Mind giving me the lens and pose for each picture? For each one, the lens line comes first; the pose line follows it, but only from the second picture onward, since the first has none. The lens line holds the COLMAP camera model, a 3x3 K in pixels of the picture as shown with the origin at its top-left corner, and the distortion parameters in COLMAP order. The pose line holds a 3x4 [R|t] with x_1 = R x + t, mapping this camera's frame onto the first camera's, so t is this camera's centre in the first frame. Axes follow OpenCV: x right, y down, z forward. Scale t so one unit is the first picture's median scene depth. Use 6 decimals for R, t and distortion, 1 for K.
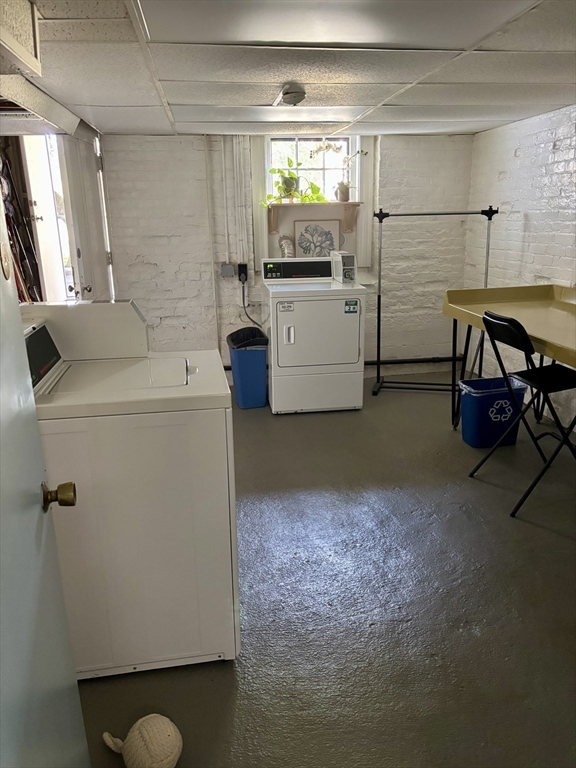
lens RADIAL K [[594.5, 0, 286.1], [0, 594.5, 382.2], [0, 0, 1]] dist [-0.008486, -0.006943]
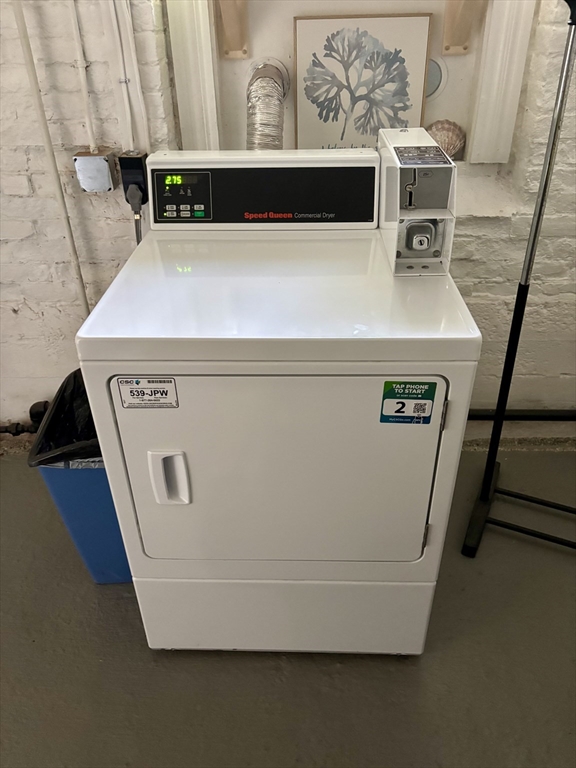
lens RADIAL K [[594.5, 0, 289.3], [0, 594.5, 383.2], [0, 0, 1]] dist [-0.008486, -0.006943]
pose [[0.985572, 0.087197, -0.145068, 0.080603], [-0.043465, 0.958731, 0.280974, -0.170473], [0.163582, -0.270615, 0.948688, 0.638325]]
